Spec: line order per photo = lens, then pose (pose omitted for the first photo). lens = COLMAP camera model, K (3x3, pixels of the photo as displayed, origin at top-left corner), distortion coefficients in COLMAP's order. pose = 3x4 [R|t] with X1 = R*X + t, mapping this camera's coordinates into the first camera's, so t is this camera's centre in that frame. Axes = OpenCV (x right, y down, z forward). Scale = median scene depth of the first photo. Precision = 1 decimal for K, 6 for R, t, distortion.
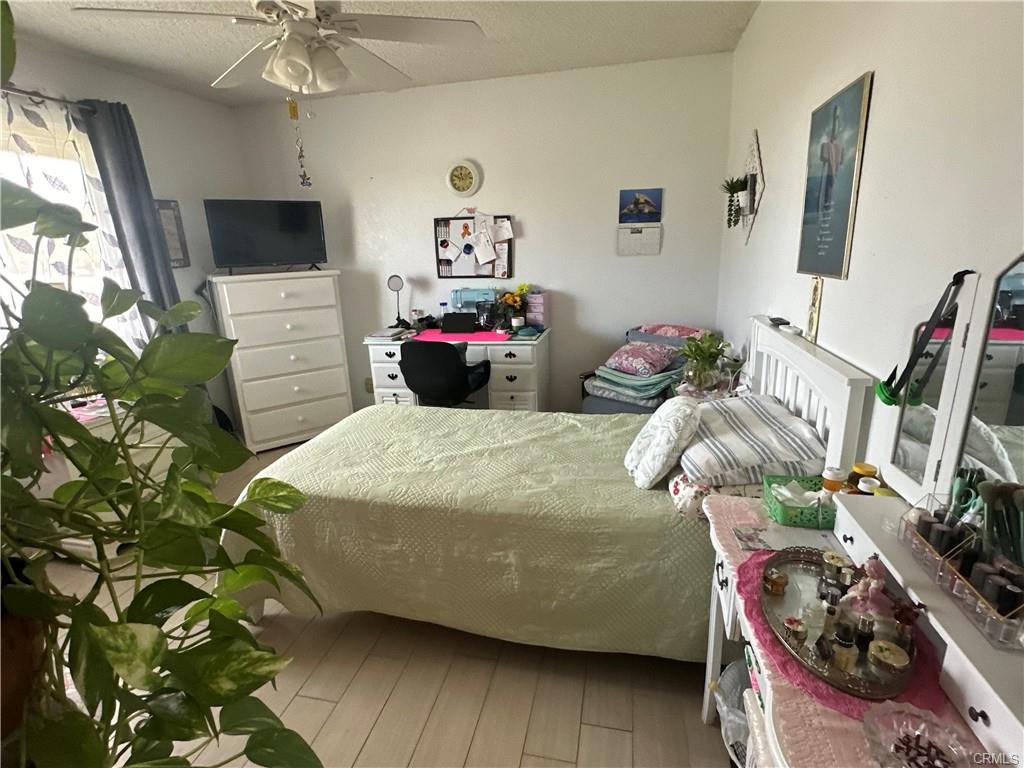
lens RADIAL K [[510.5, 0, 509.1], [0, 510.5, 389.2], [0, 0, 1]] dist [-0.006579, 0.000573]
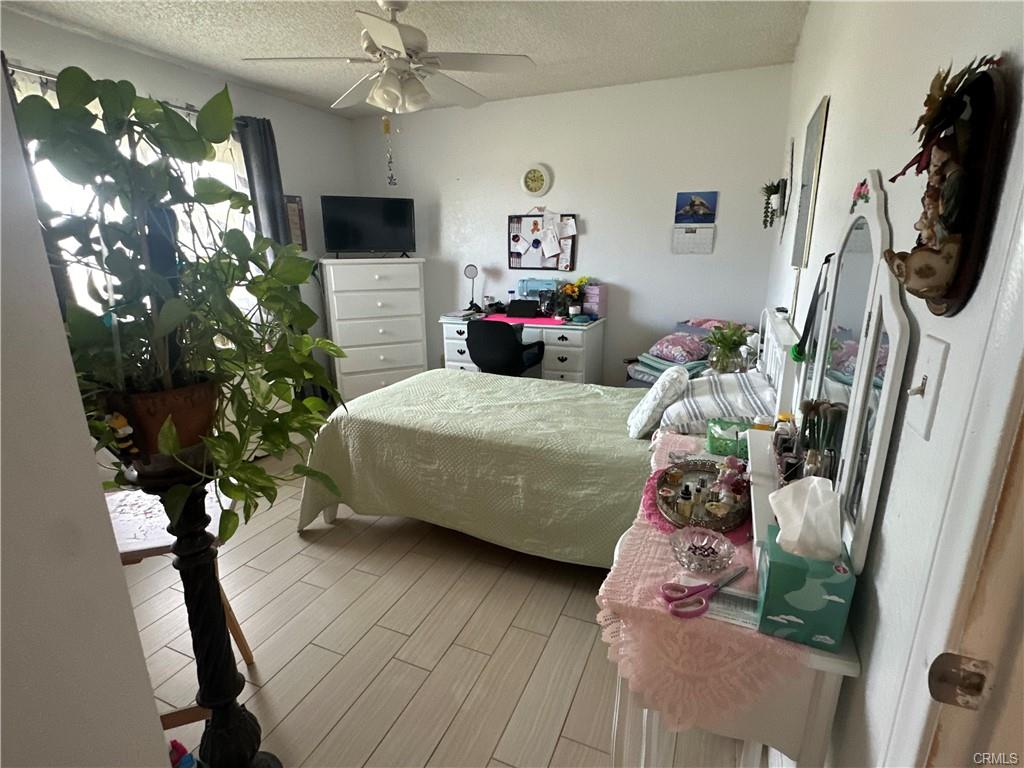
lens RADIAL K [[510.5, 0, 509.1], [0, 510.5, 389.2], [0, 0, 1]] dist [-0.006579, 0.000573]
pose [[0.982225, 0.077663, -0.170886, 0.100168], [-0.078248, 0.996928, 0.003323, 0.057781], [0.170619, 0.010108, 0.985285, -0.140898]]
